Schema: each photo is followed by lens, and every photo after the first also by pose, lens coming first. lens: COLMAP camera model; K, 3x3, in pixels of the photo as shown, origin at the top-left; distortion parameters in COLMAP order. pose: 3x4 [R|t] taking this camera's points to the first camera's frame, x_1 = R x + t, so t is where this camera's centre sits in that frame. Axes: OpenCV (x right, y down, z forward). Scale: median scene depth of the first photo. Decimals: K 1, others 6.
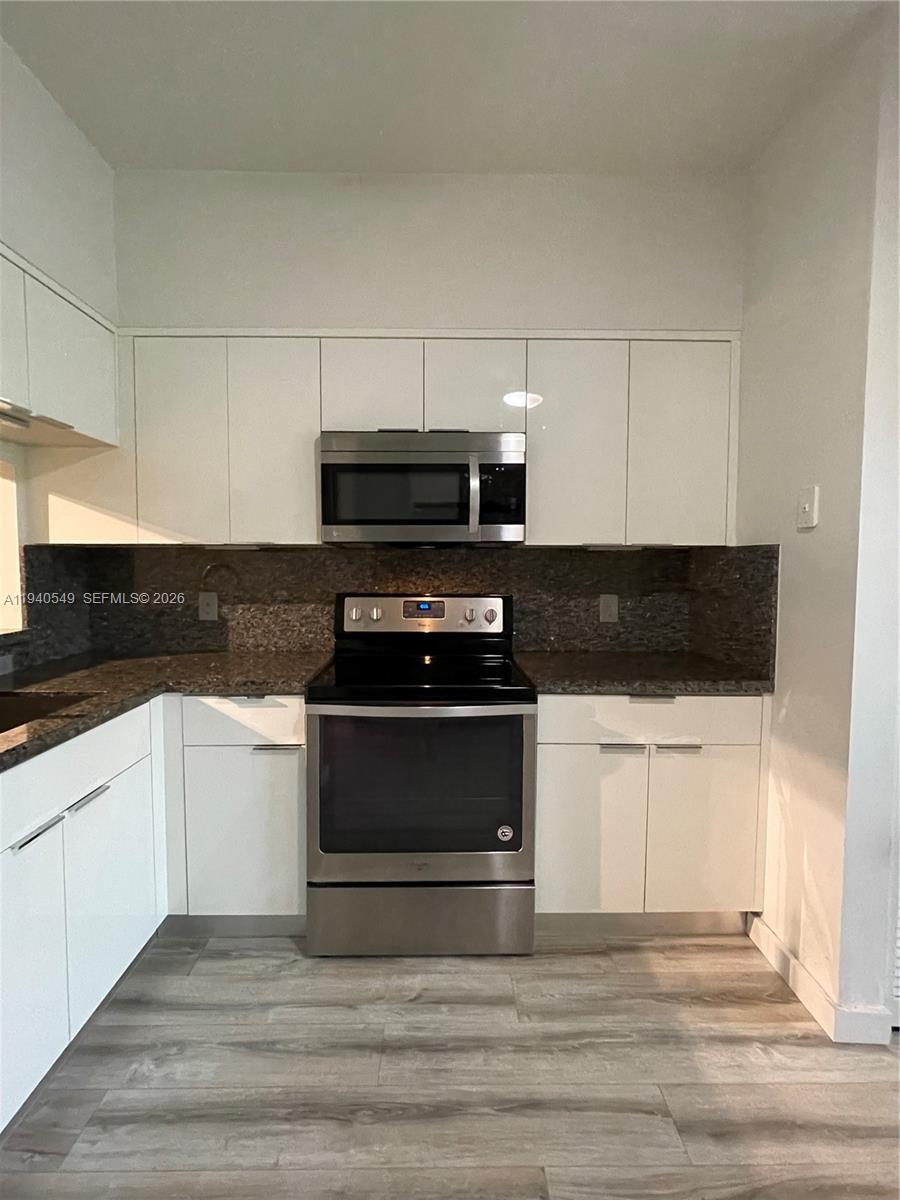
lens RADIAL K [[563.1, 0, 447.7], [0, 563.1, 598.1], [0, 0, 1]] dist [-0.001479, 0.000923]
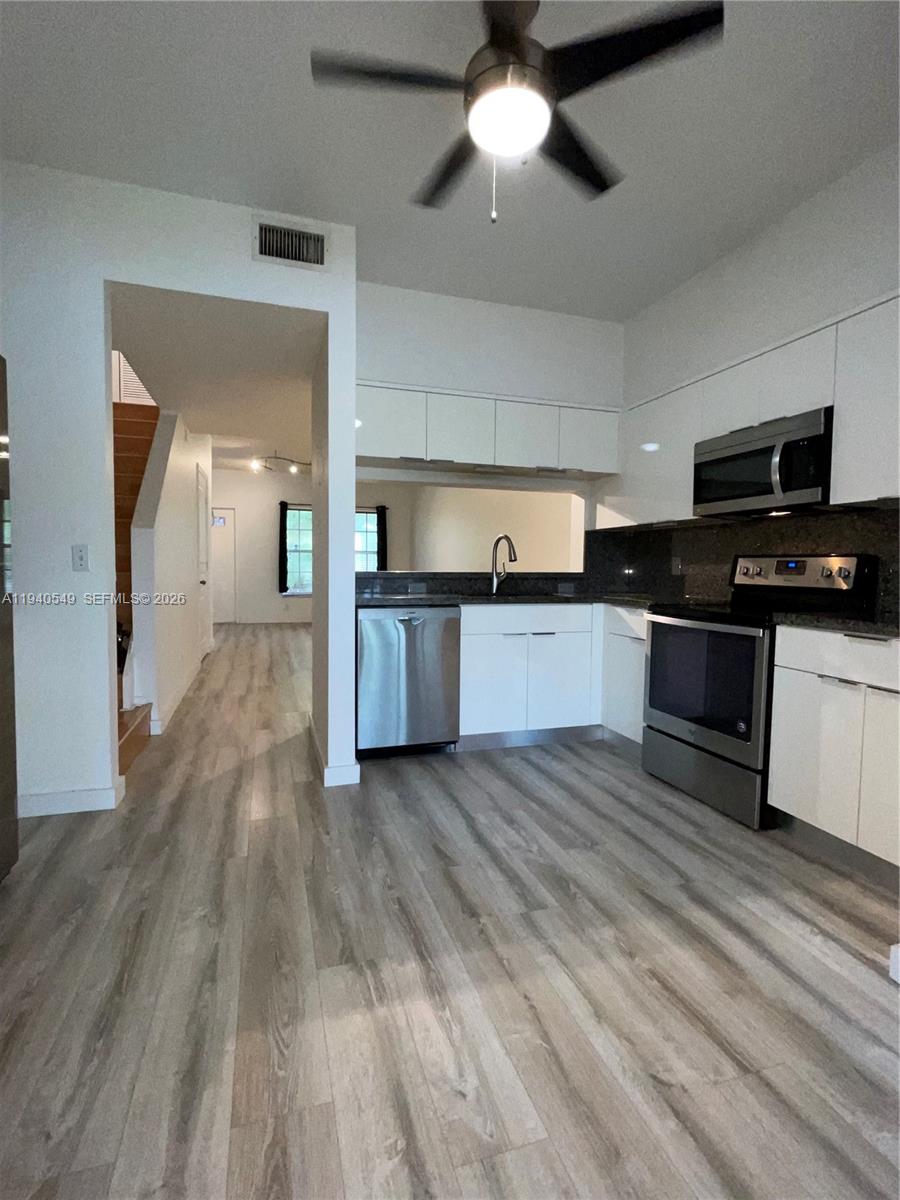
lens RADIAL K [[563.1, 0, 453.2], [0, 563.1, 591.4], [0, 0, 1]] dist [-0.001479, 0.000923]
pose [[0.303816, 0.042484, -0.951783, 1.129140], [-0.068693, 0.997382, 0.022592, 0.120803], [0.950251, 0.058517, 0.305939, -0.056151]]
